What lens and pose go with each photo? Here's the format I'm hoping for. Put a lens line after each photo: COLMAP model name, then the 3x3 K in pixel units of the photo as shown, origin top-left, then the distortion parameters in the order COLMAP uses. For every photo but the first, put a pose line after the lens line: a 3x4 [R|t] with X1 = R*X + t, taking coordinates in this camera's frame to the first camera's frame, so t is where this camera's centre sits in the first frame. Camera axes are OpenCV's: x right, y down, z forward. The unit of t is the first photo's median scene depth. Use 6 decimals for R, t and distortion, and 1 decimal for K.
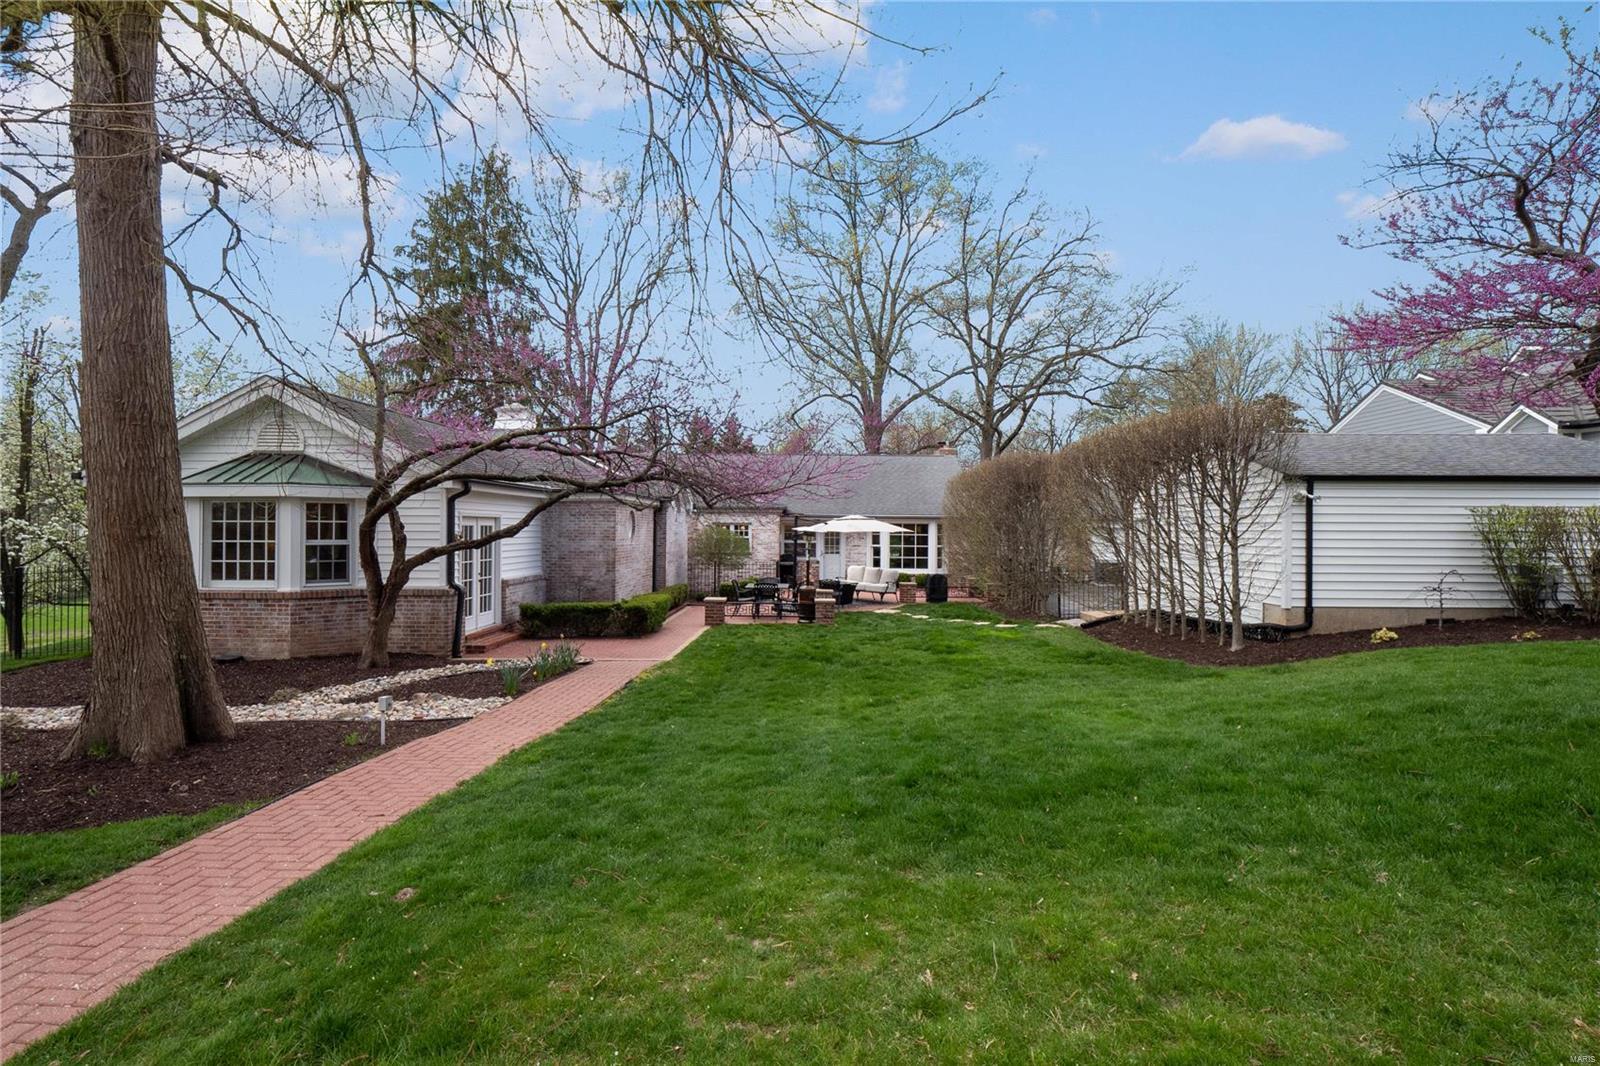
lens RADIAL K [[731.9, 0, 800.0], [0, 731.9, 533.0], [0, 0, 1]] dist [-0.001907, -0.000390]
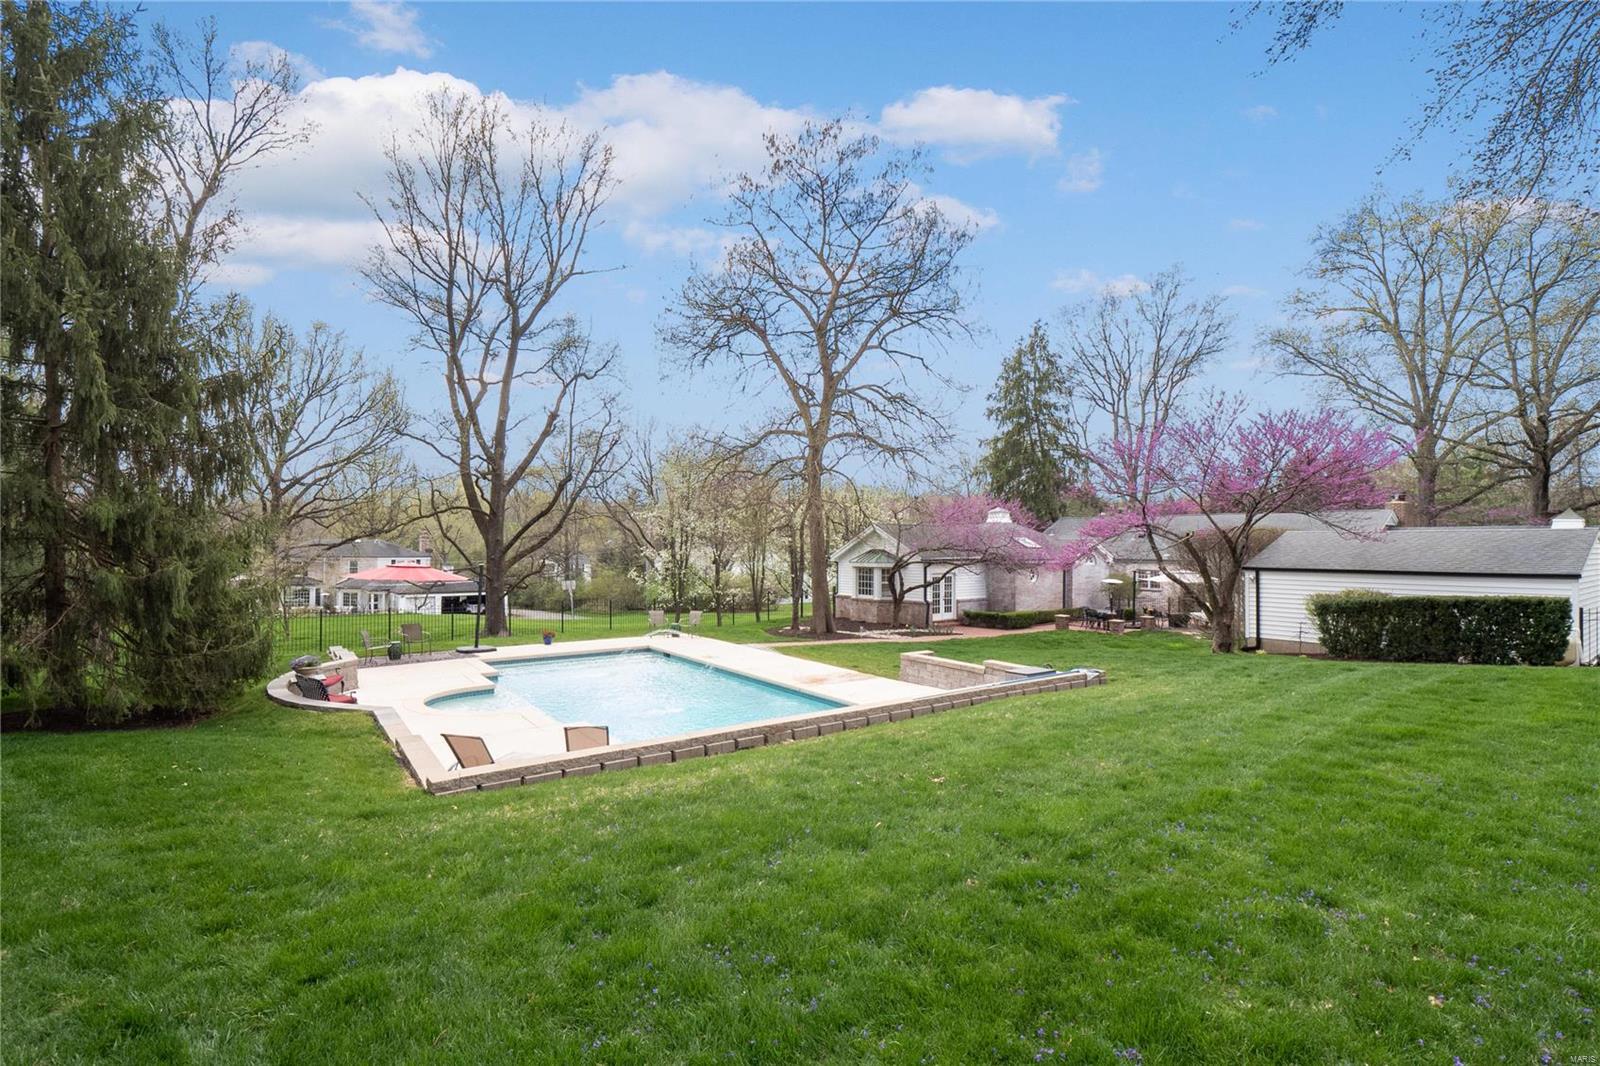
lens RADIAL K [[731.9, 0, 800.0], [0, 731.9, 533.0], [0, 0, 1]] dist [-0.001907, -0.000390]
pose [[0.618002, -0.017595, -0.785979, 1.341317], [0.000416, 0.999757, -0.022054, -0.115136], [0.786176, 0.013303, 0.617859, -0.988760]]
